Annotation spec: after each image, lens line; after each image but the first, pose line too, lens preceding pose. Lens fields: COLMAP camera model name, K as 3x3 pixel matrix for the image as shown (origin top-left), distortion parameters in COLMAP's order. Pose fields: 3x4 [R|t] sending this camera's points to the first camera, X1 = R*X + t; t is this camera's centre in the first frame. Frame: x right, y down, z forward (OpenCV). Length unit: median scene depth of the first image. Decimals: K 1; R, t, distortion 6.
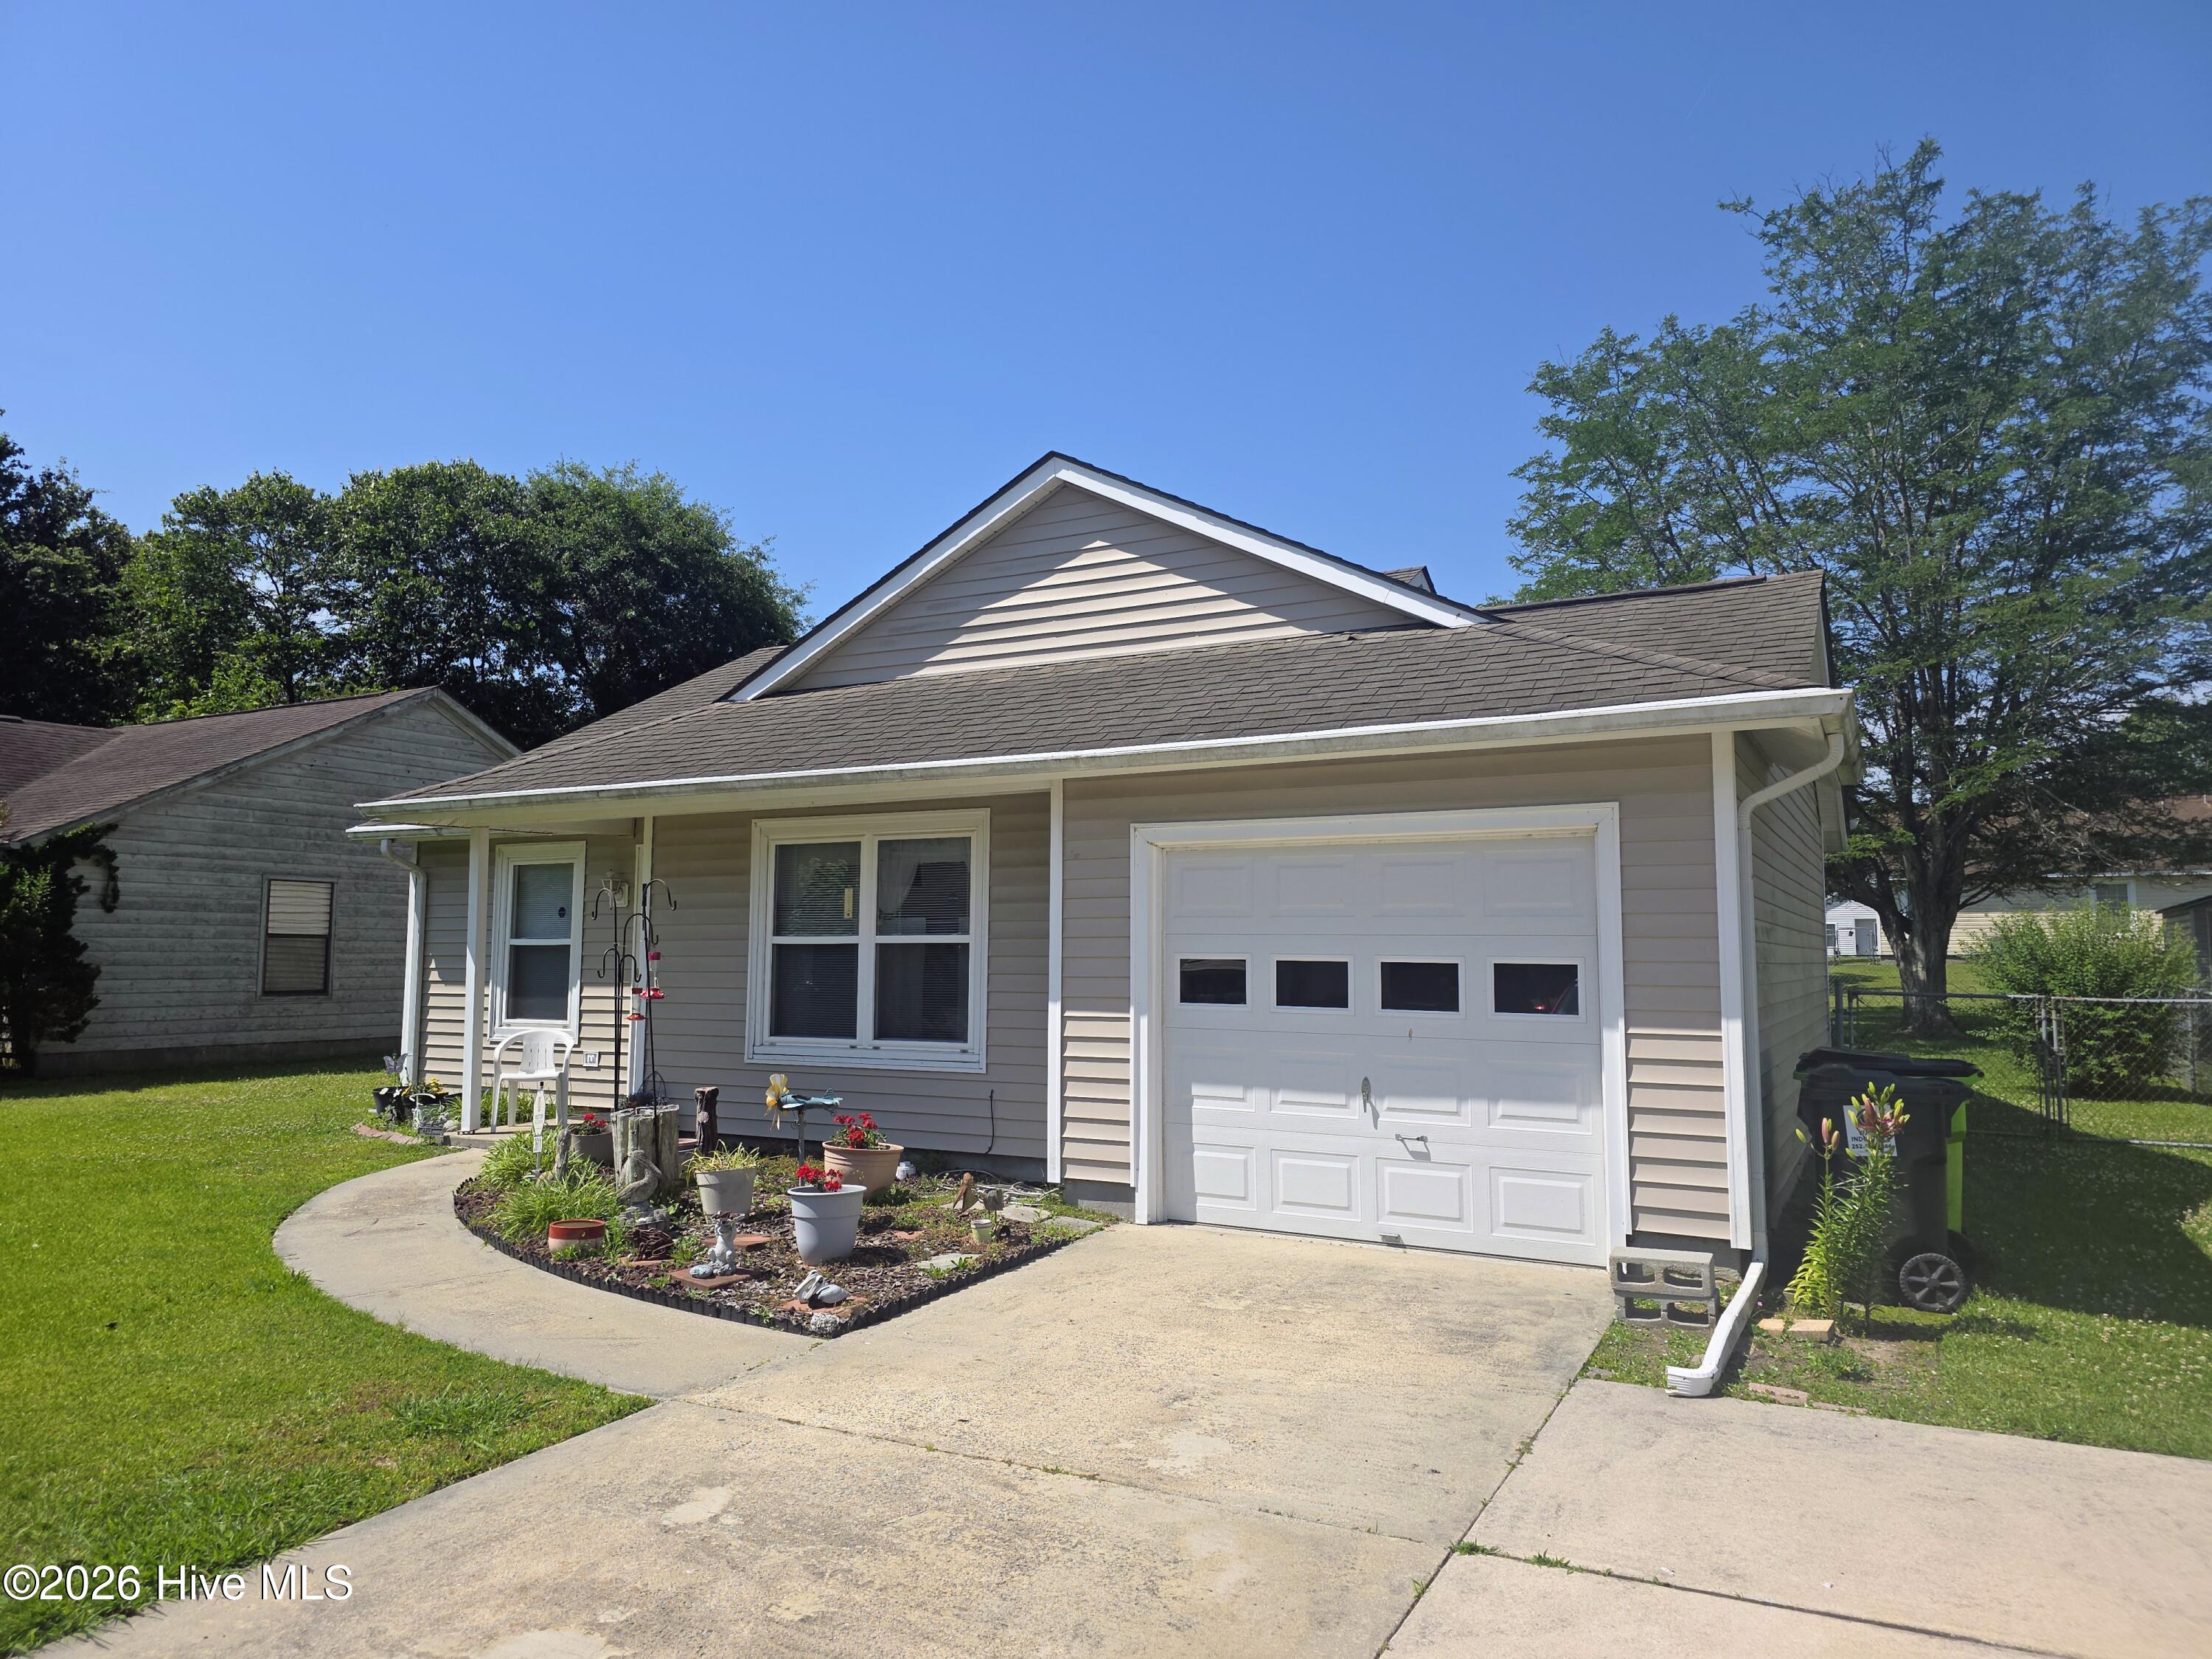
lens RADIAL K [[1473.3, 0, 1110.8], [0, 1473.3, 819.5], [0, 0, 1]] dist [0.068471, -0.056271]
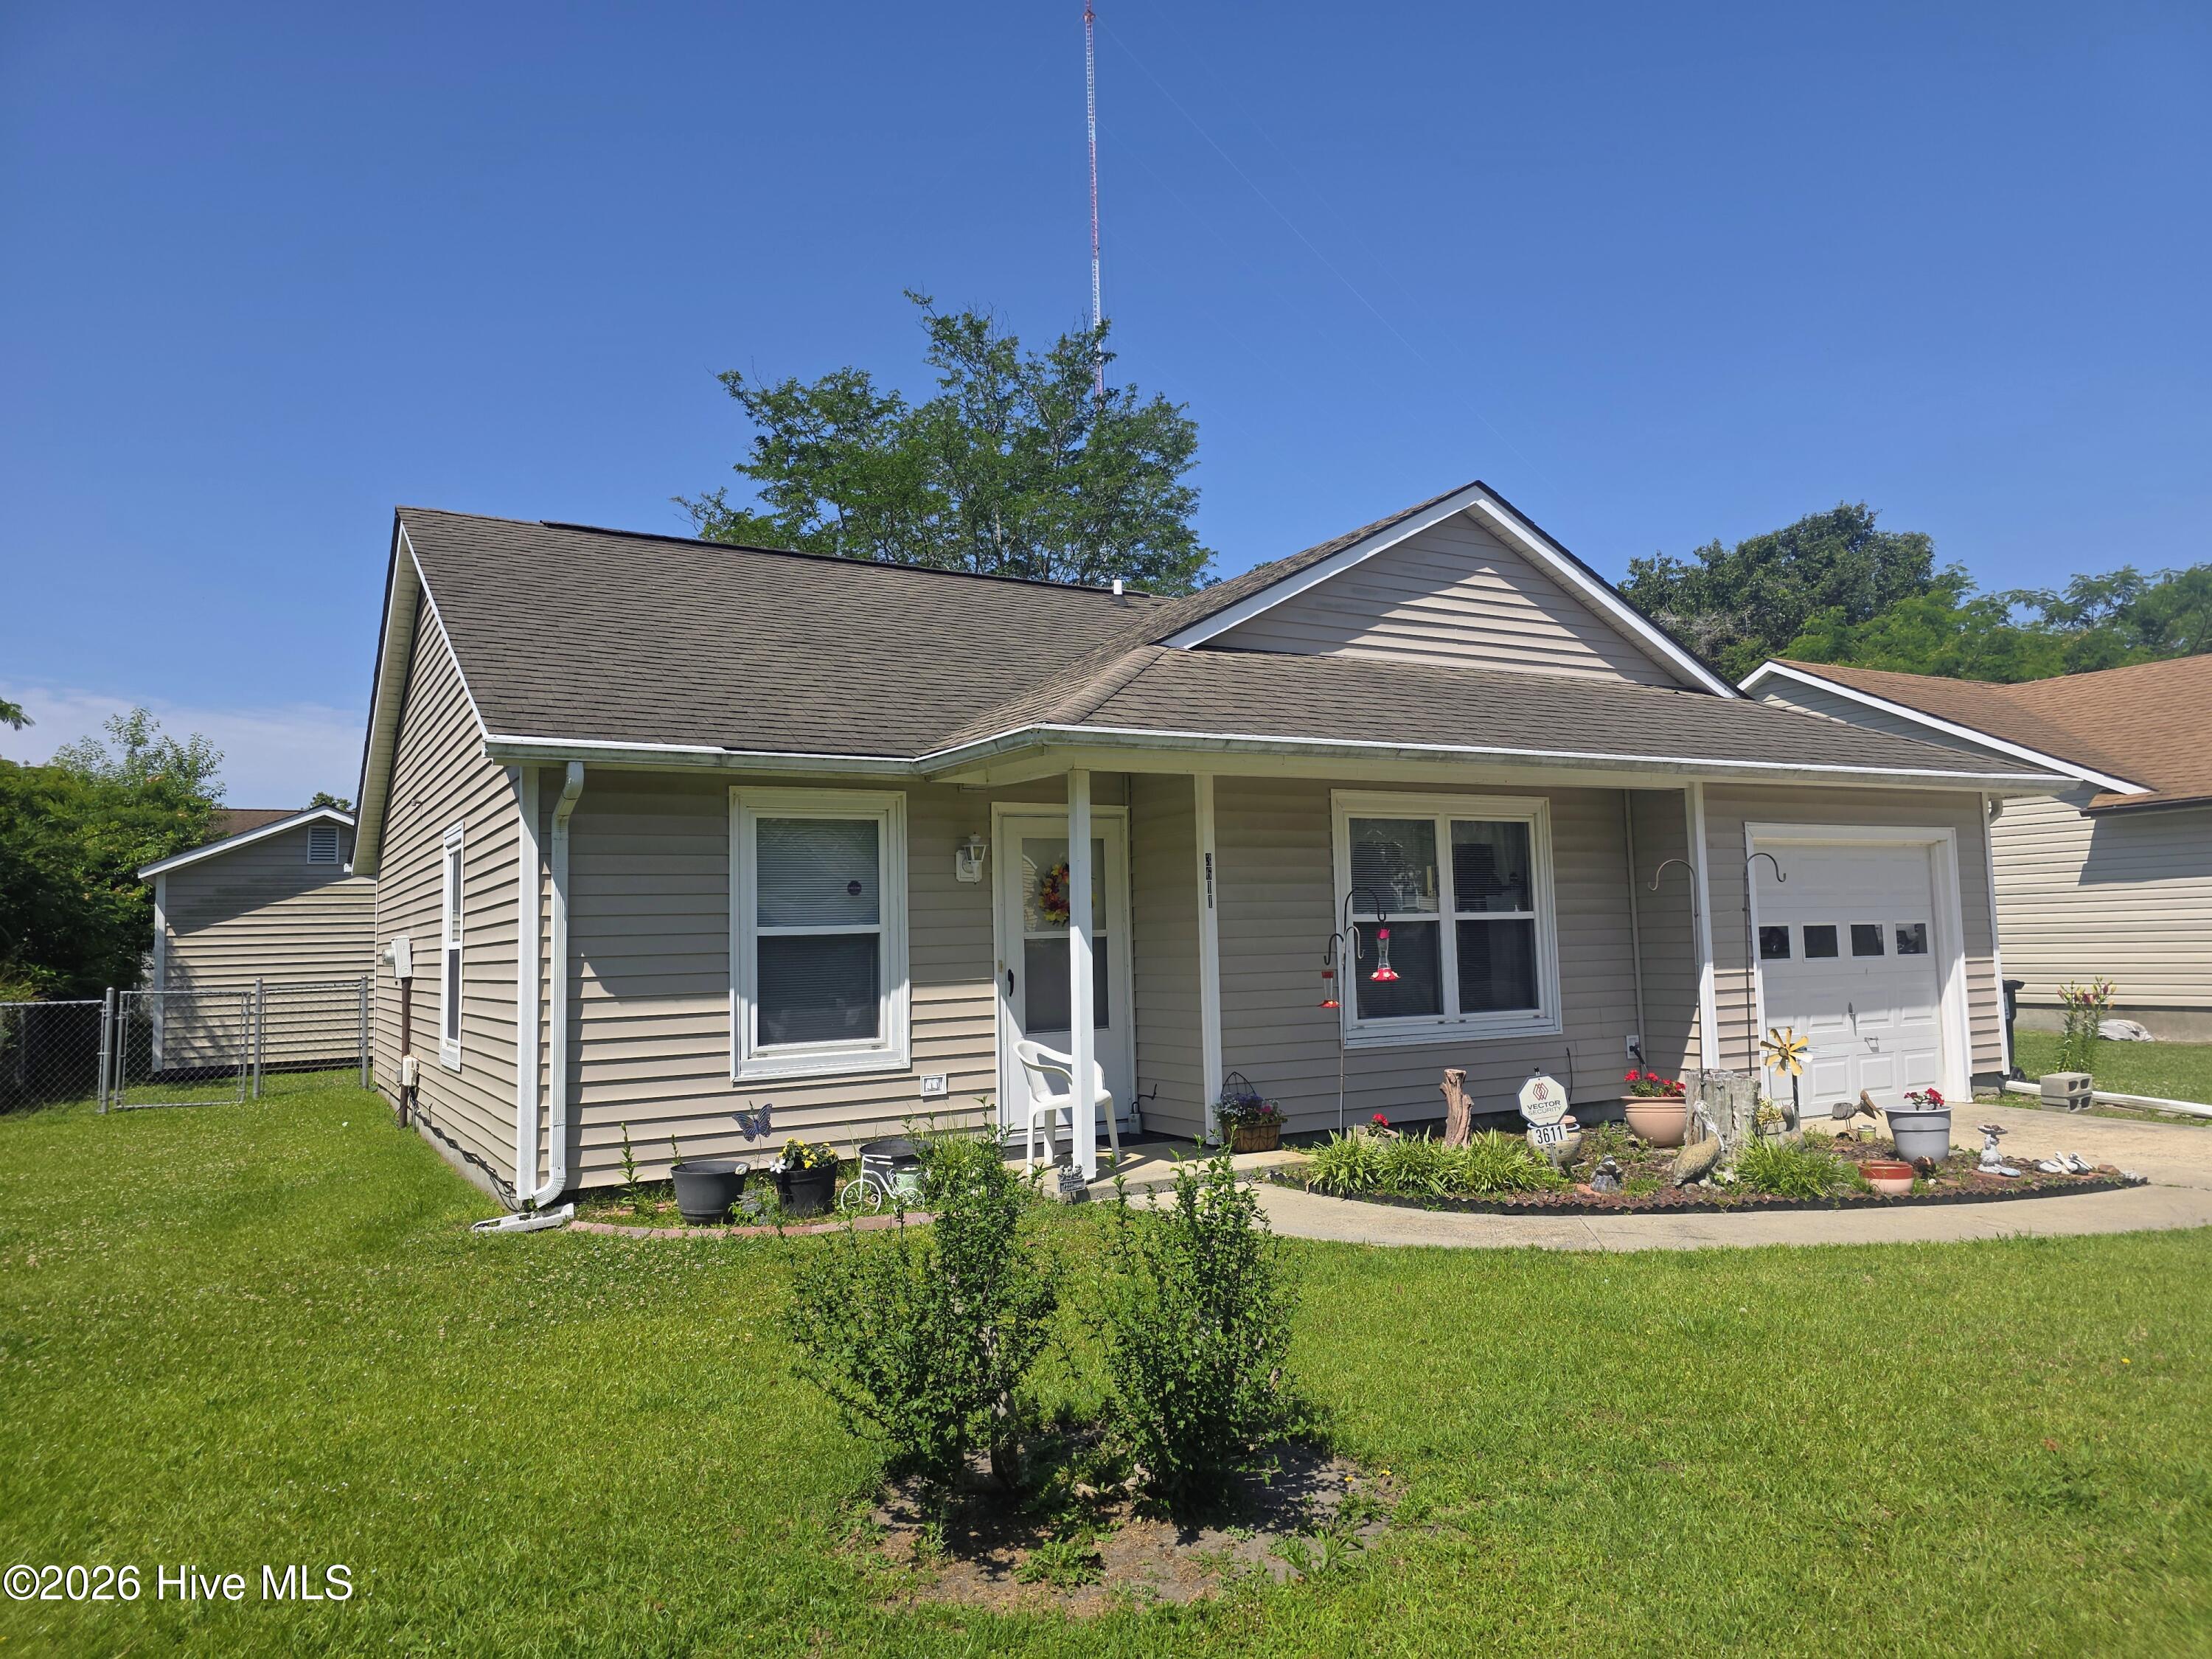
lens RADIAL K [[1473.3, 0, 1110.8], [0, 1473.3, 819.5], [0, 0, 1]] dist [0.068471, -0.056271]
pose [[0.510541, 0.049862, 0.858406, -1.154351], [-0.051270, 0.998306, -0.027495, 0.053626], [-0.858323, -0.029974, 0.512233, 0.668833]]
